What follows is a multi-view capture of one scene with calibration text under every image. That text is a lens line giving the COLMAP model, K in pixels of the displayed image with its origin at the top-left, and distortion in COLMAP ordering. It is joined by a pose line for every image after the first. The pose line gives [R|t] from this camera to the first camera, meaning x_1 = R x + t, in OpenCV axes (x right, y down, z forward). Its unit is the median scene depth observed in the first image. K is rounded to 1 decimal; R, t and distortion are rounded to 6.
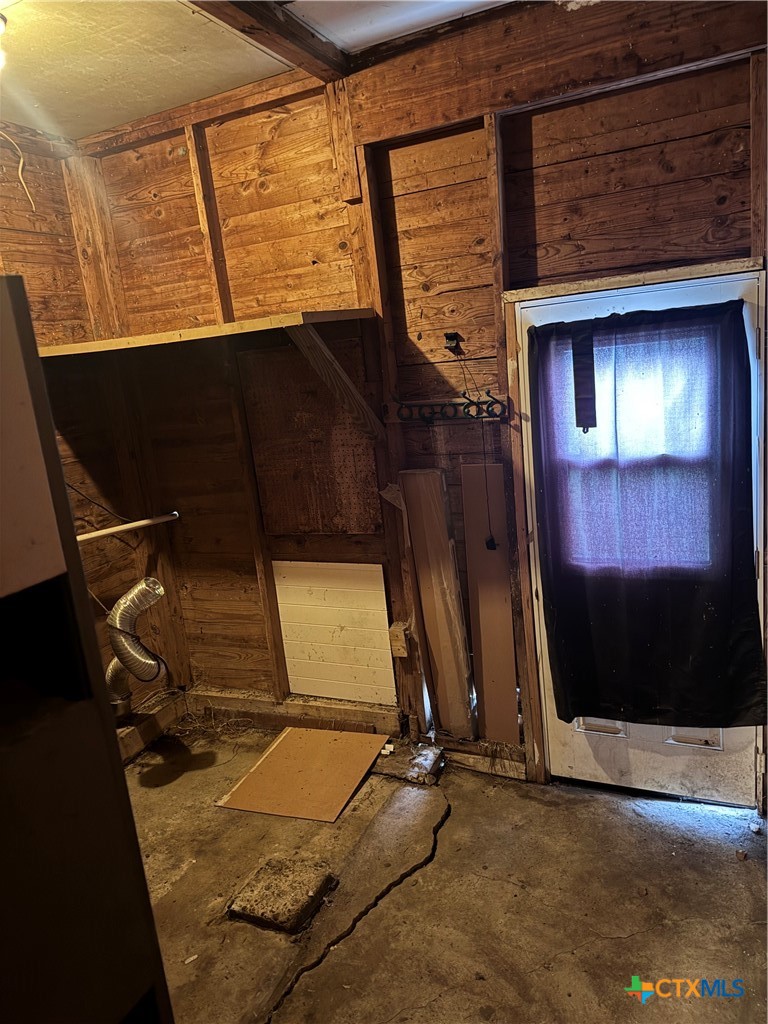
lens RADIAL K [[723.4, 0, 384.0], [0, 723.4, 512.0], [0, 0, 1]] dist [0.079908, -0.111875]
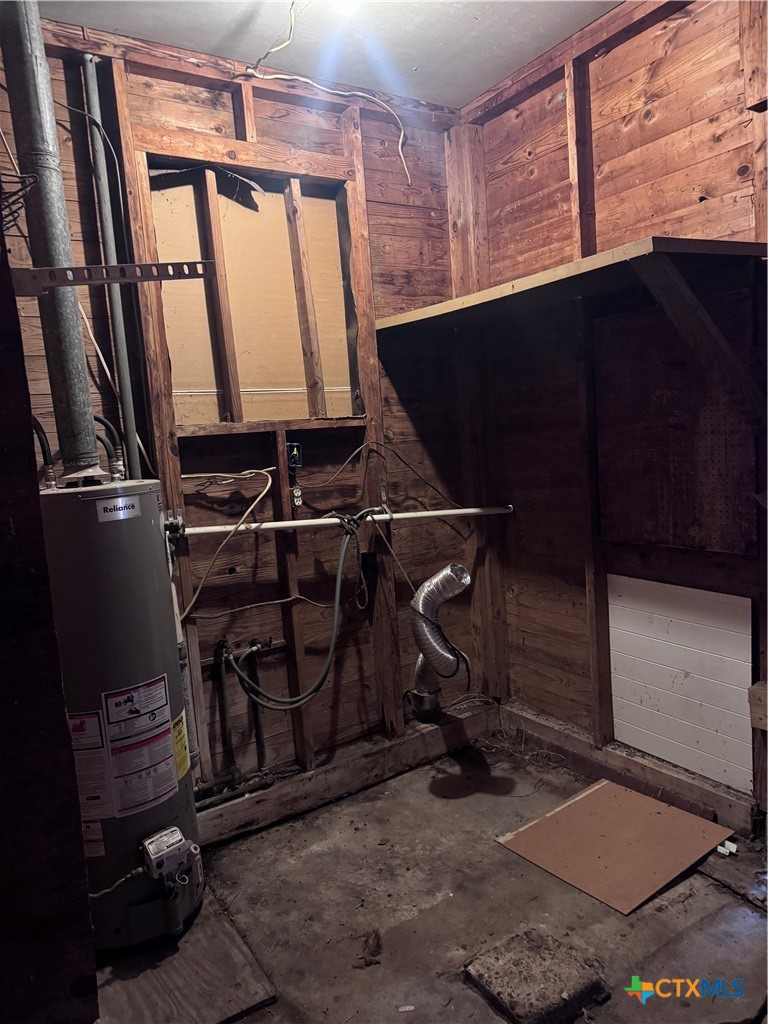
lens RADIAL K [[723.4, 0, 384.0], [0, 723.4, 512.0], [0, 0, 1]] dist [0.079908, -0.111875]
pose [[0.844711, 0.112238, -0.523322, 0.061295], [-0.136338, 0.990633, -0.007604, 0.041444], [0.517566, 0.077772, 0.852101, 0.161228]]
